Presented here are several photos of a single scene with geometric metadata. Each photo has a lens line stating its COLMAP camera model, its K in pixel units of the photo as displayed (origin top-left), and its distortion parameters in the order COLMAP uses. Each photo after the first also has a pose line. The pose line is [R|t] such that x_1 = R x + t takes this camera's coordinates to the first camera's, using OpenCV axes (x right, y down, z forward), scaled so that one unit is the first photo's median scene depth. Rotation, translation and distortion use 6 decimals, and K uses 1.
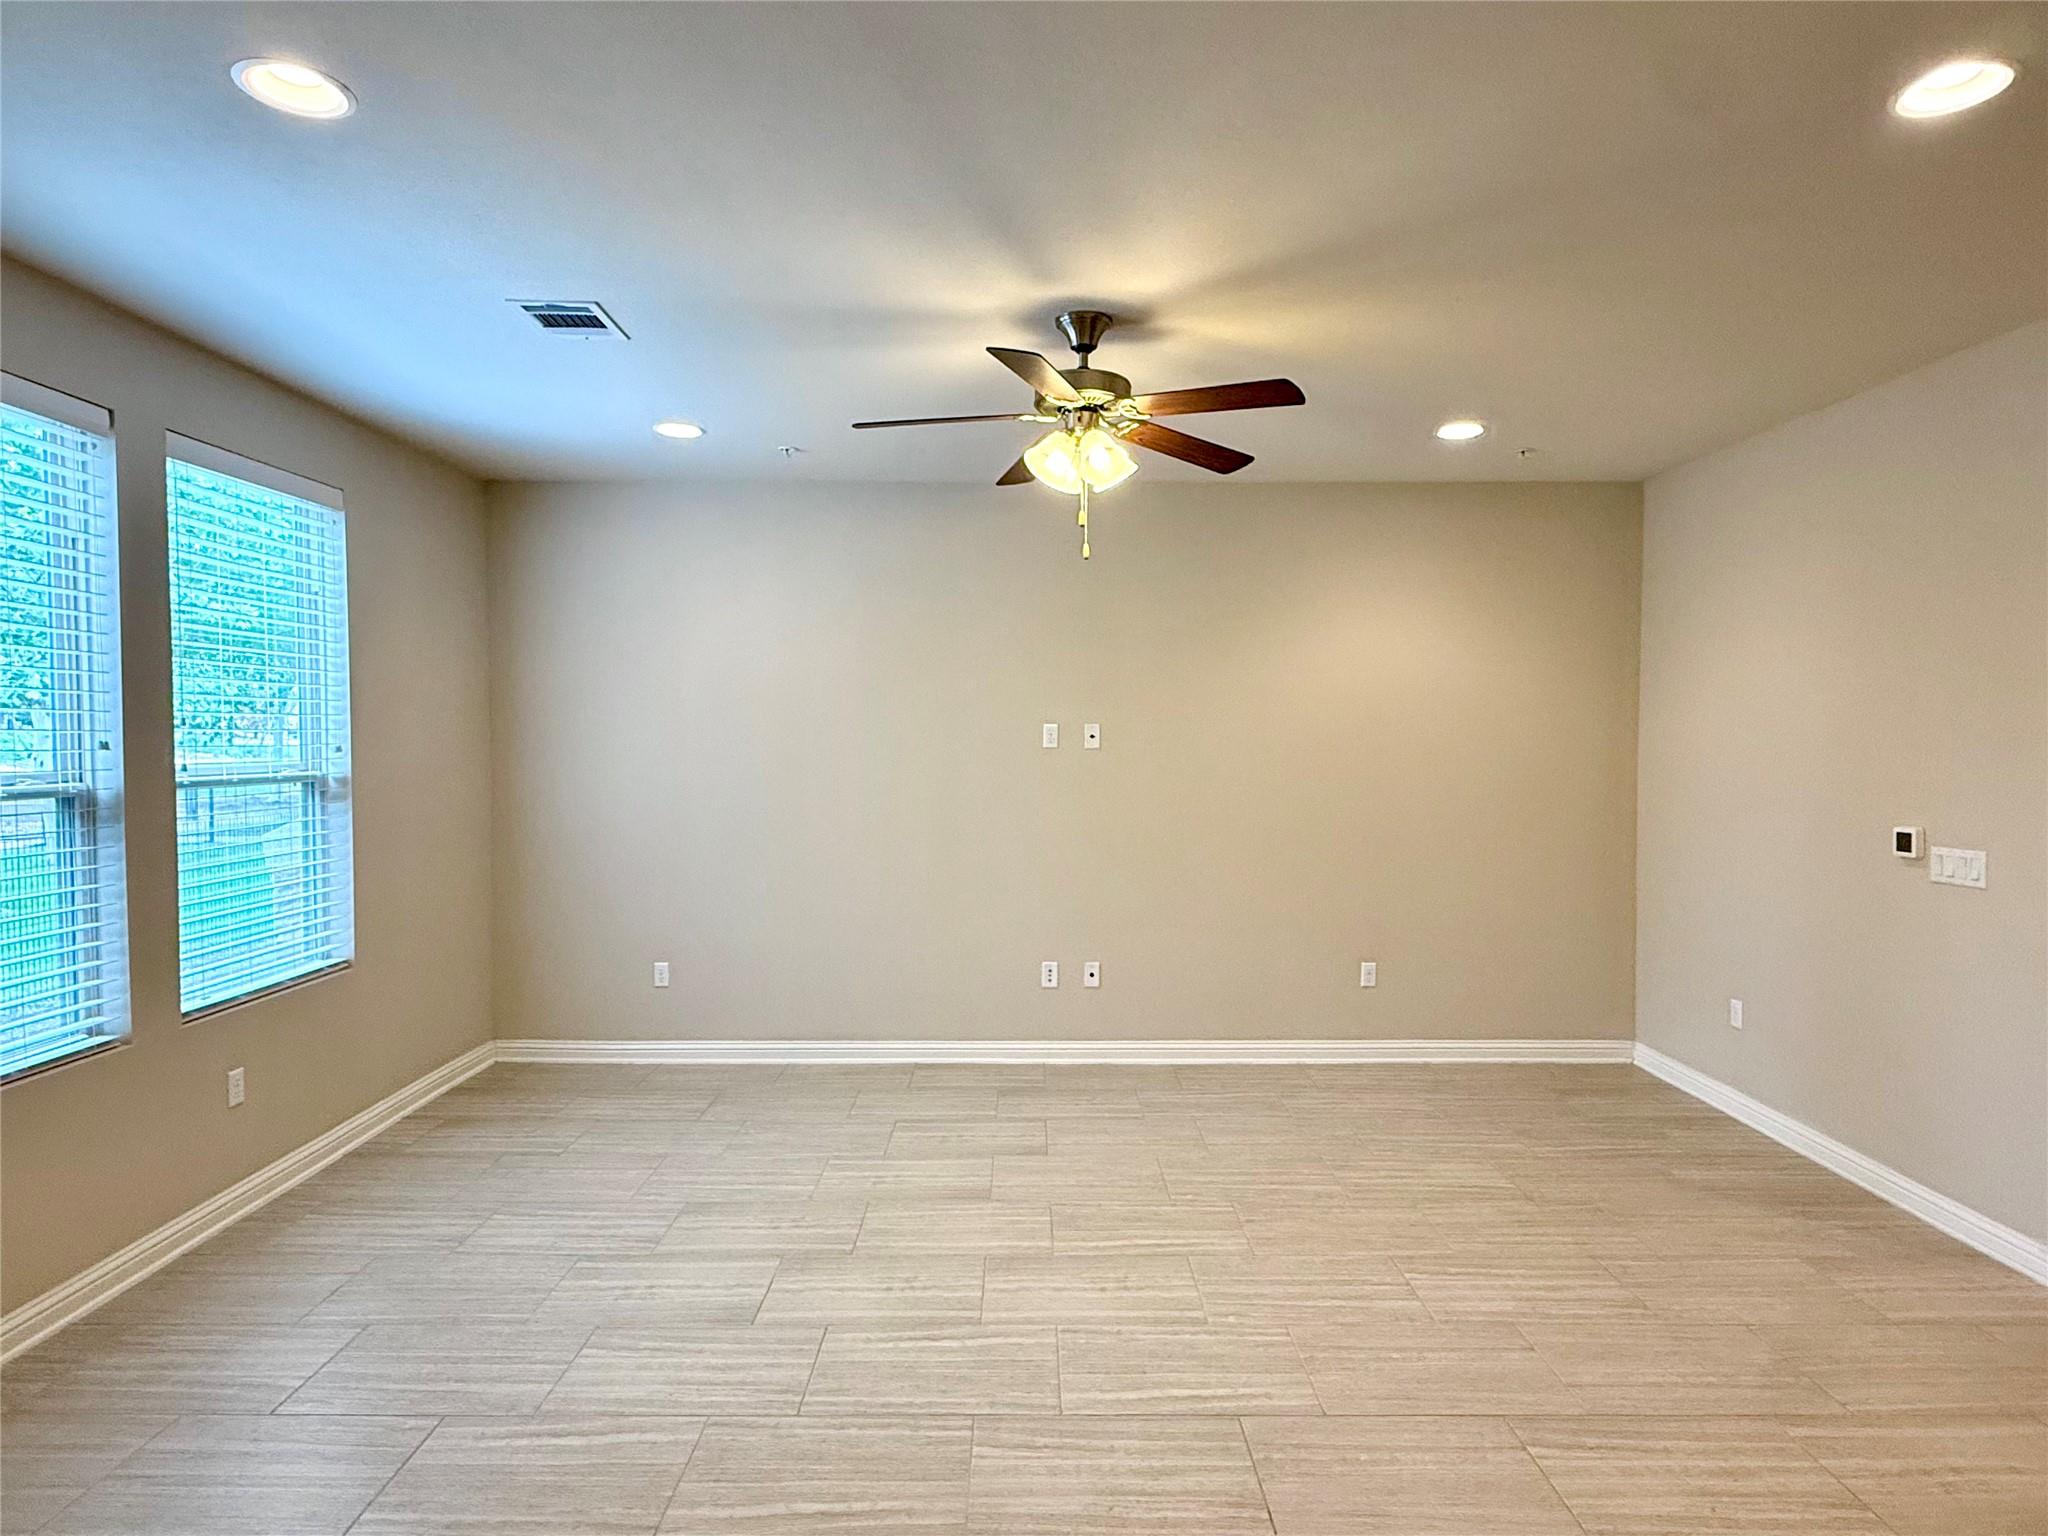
lens RADIAL K [[1153.6, 0, 1043.0], [0, 1153.6, 765.4], [0, 0, 1]] dist [-0.001919, -0.001891]
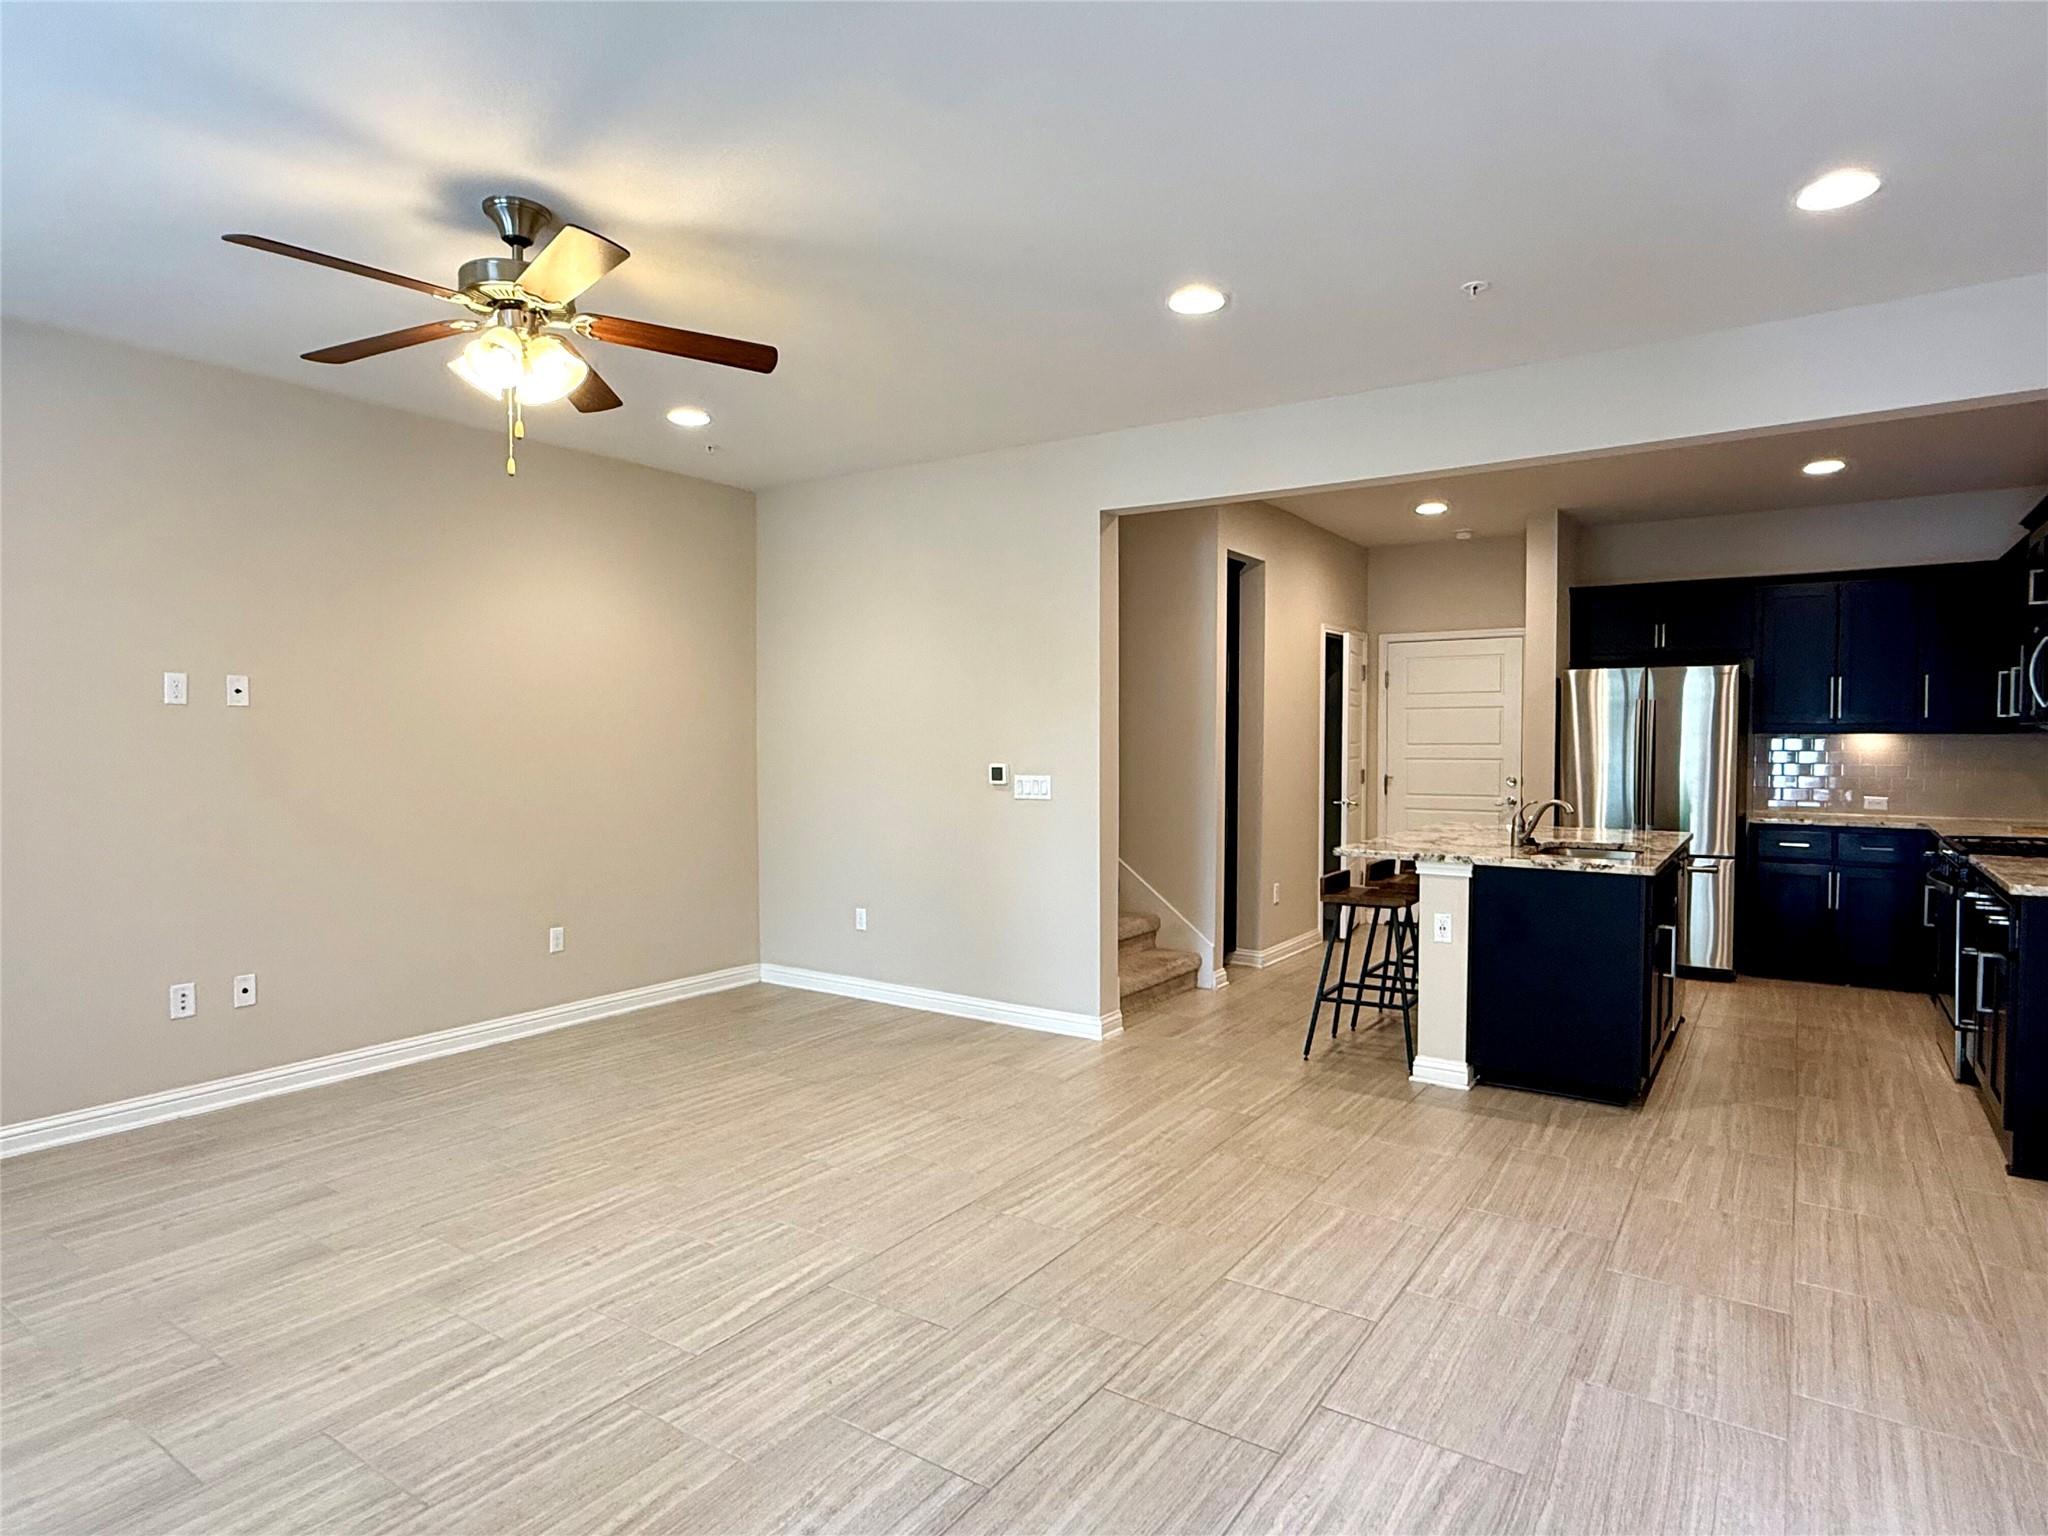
lens RADIAL K [[1153.6, 0, 1016.1], [0, 1153.6, 775.0], [0, 0, 1]] dist [-0.001919, -0.001891]
pose [[0.559334, -0.027068, 0.828500, -0.474507], [0.020746, 0.999611, 0.018653, 0.043208], [-0.828683, 0.006755, 0.559678, 0.168822]]
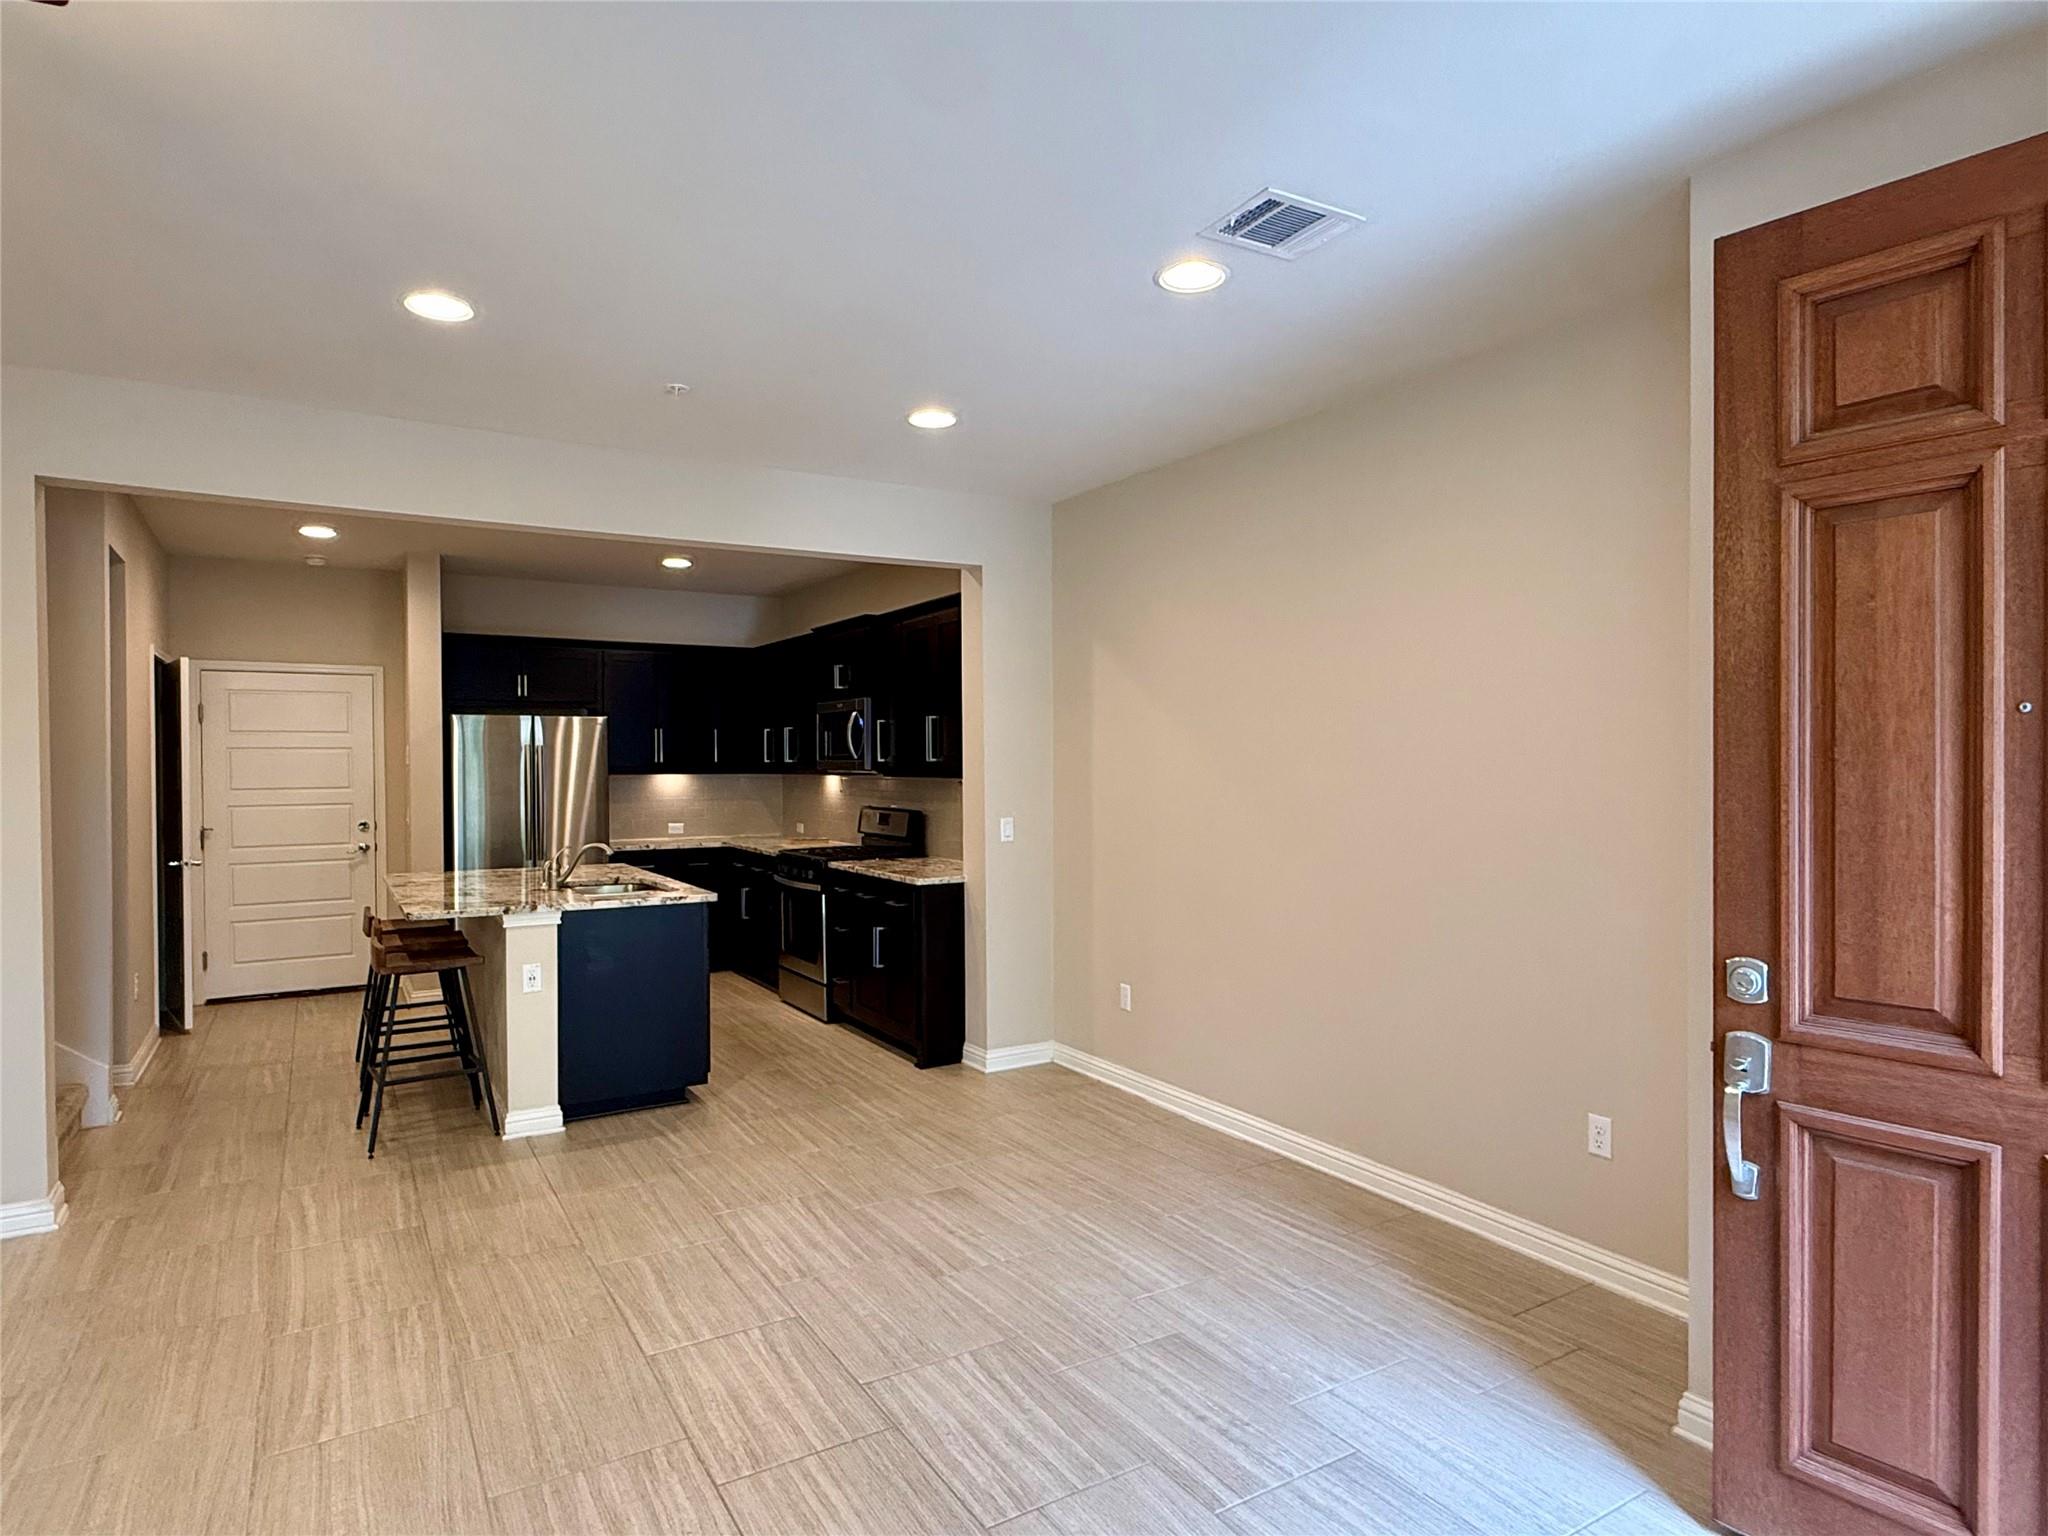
lens RADIAL K [[1153.6, 0, 1037.9], [0, 1153.6, 772.0], [0, 0, 1]] dist [-0.001919, -0.001891]
pose [[-0.535755, -0.005423, 0.844356, -0.544155], [0.027293, 0.999346, 0.023736, 0.000788], [-0.843932, 0.035762, -0.535256, 0.699997]]
